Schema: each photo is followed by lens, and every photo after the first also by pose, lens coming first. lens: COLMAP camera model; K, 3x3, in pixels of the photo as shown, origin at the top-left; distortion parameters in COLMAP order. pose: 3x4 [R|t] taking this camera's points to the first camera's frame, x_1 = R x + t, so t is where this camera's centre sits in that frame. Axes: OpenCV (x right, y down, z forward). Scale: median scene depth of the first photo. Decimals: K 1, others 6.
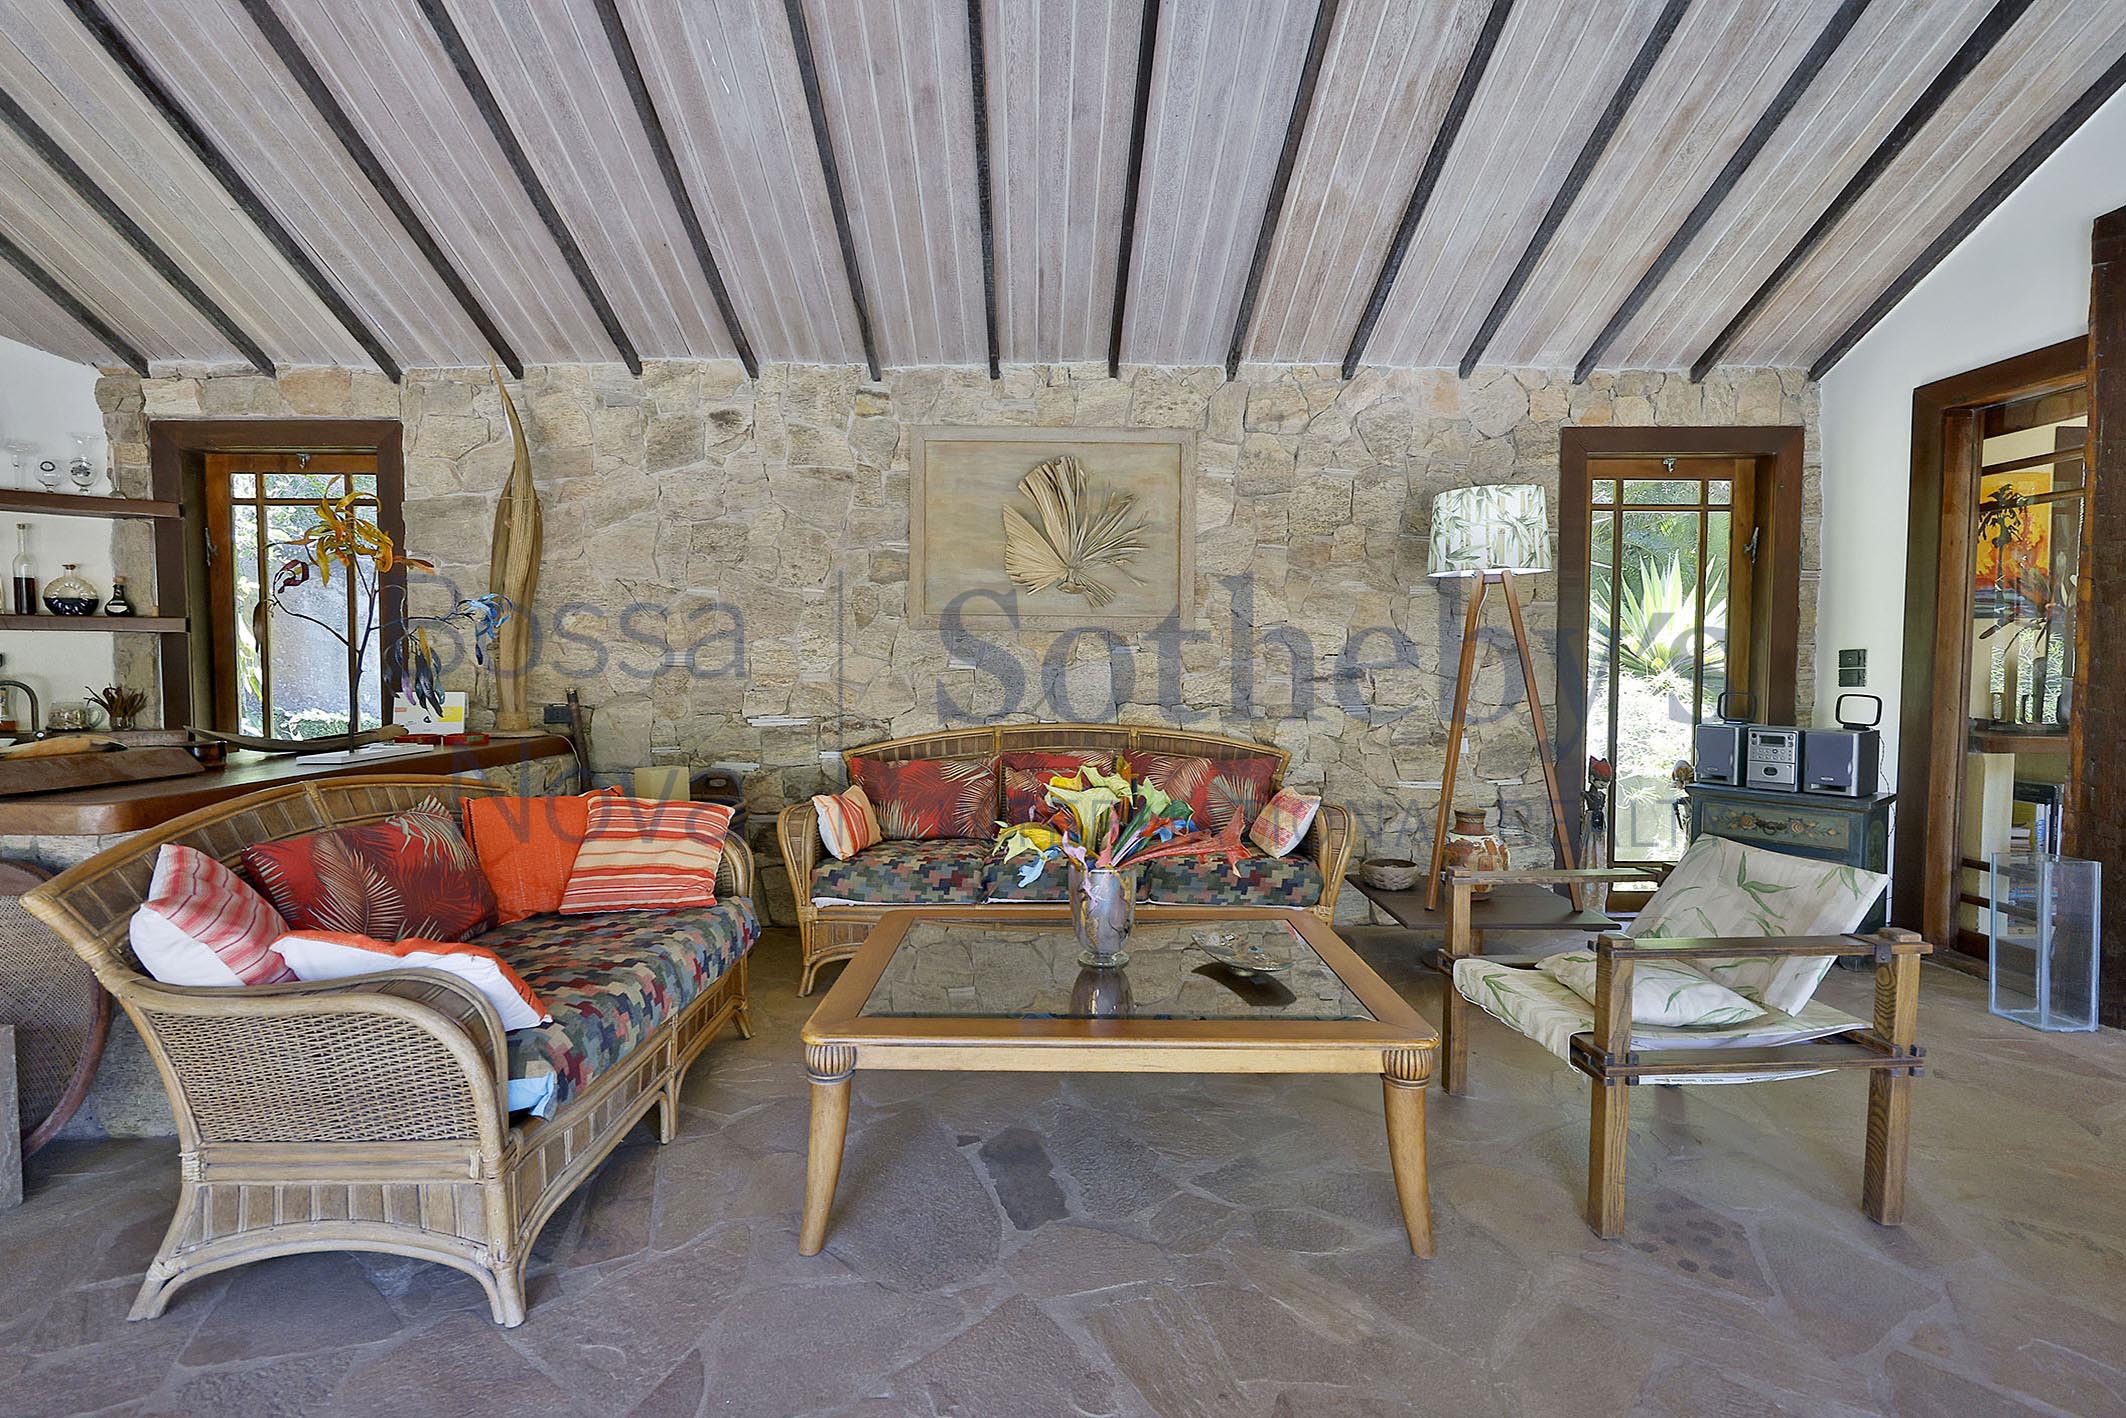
lens RADIAL K [[903.8, 0, 1058.8], [0, 903.8, 704.6], [0, 0, 1]] dist [-0.001786, 0.000373]
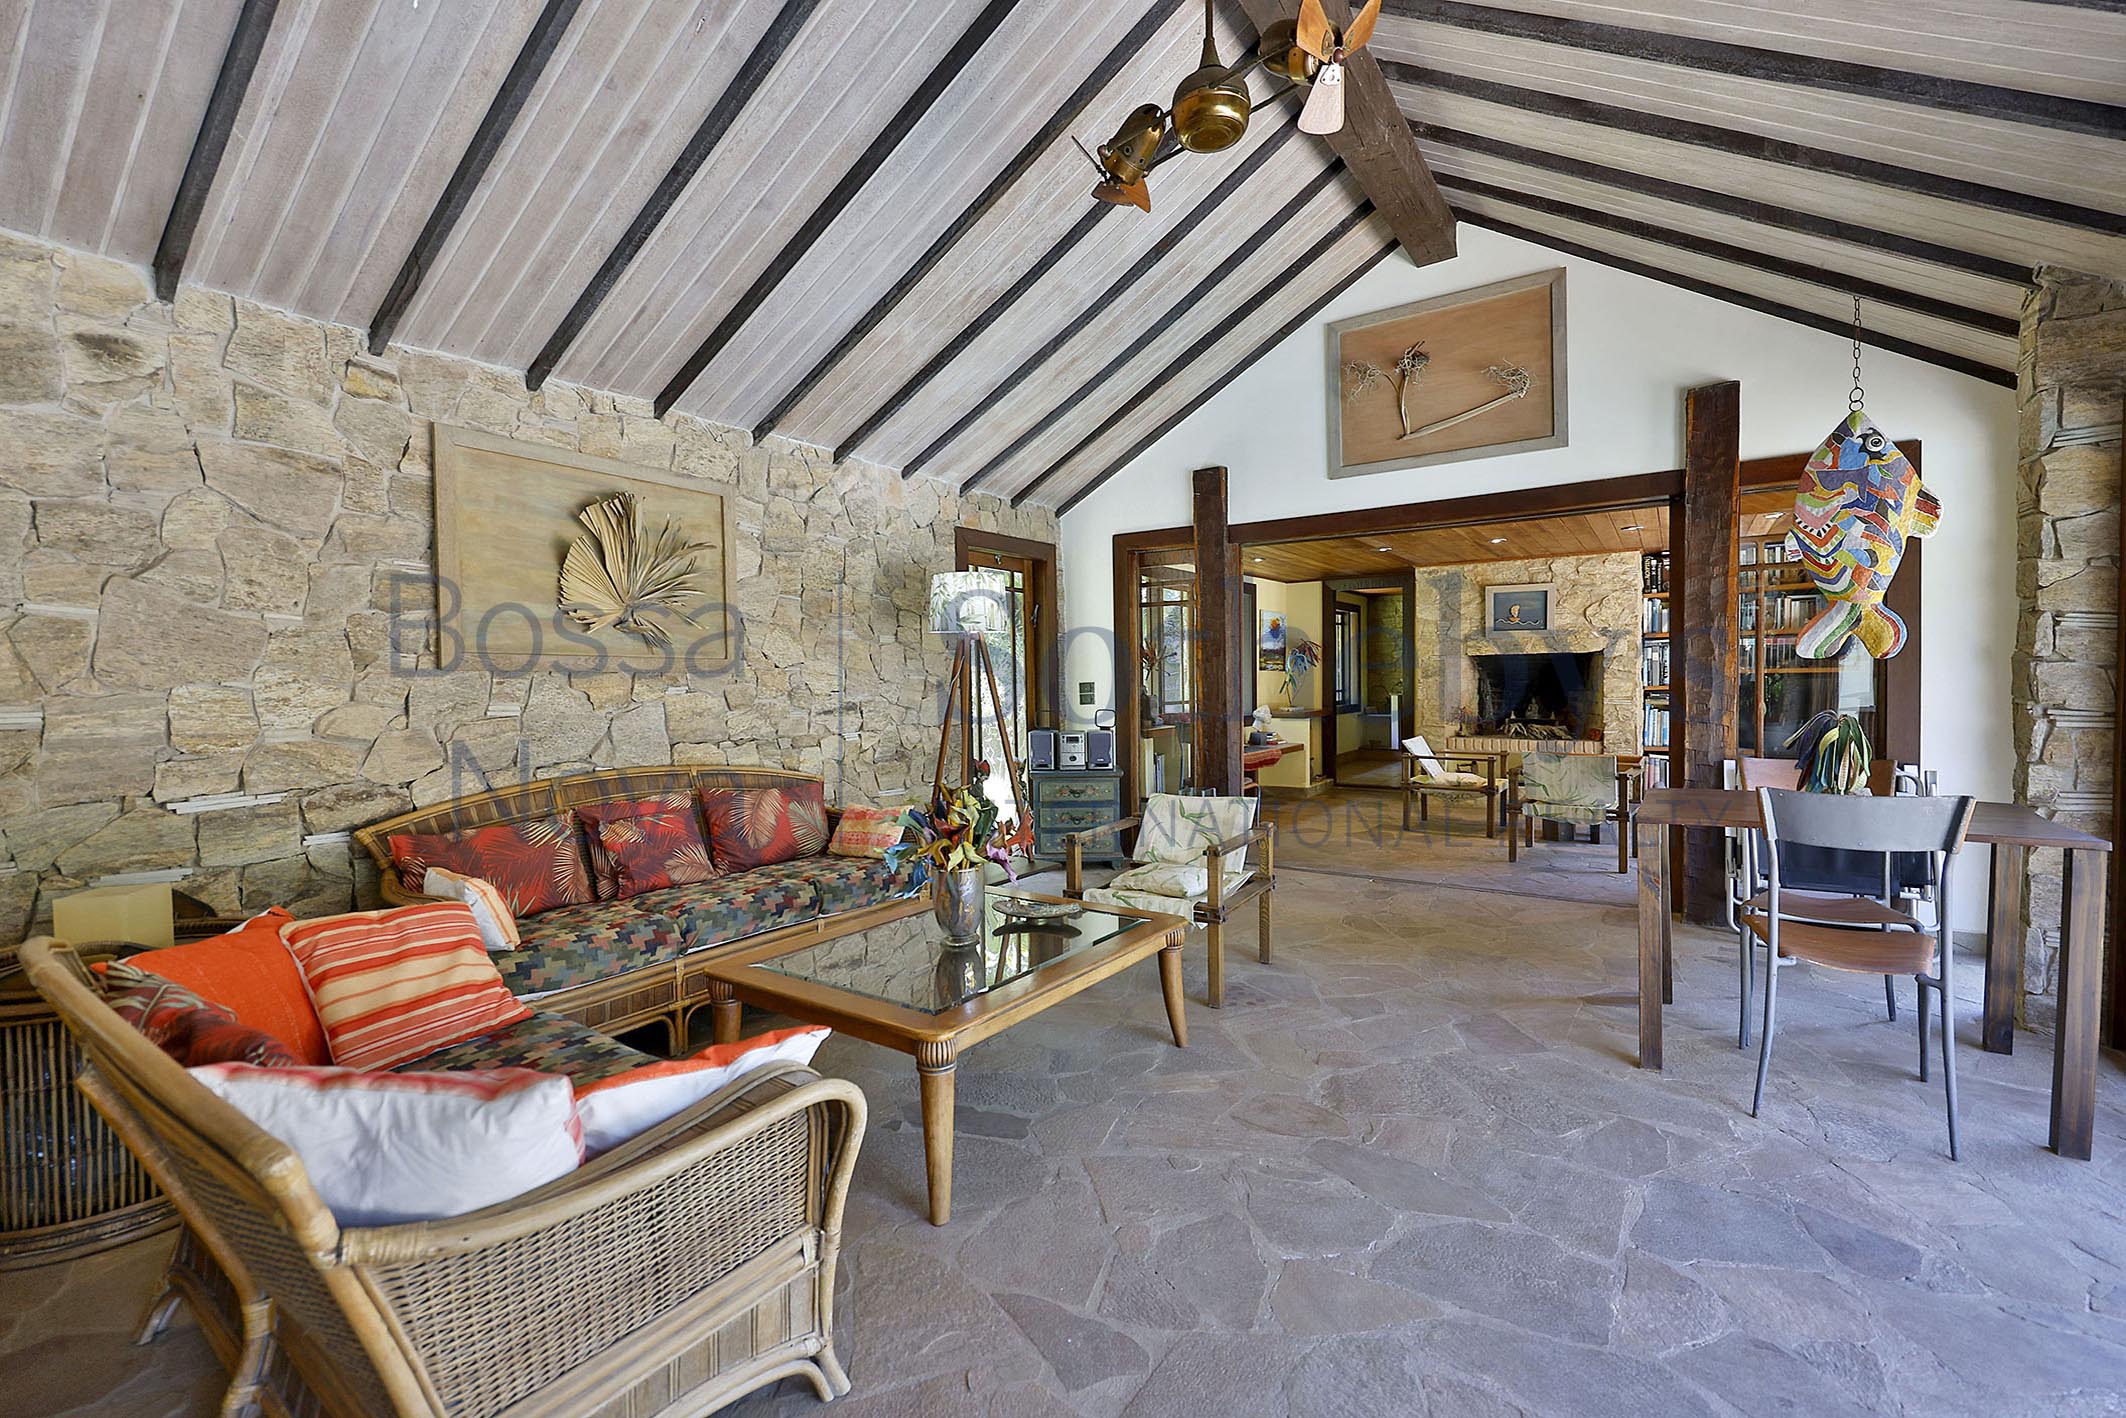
lens RADIAL K [[897.6, 0, 1057.0], [0, 897.6, 695.1], [0, 0, 1]] dist [0.000253, 0.000290]
pose [[0.580436, -0.022155, 0.814005, -0.501627], [0.048723, 0.998784, -0.007558, -0.027528], [-0.812847, 0.044048, 0.580809, 0.076017]]
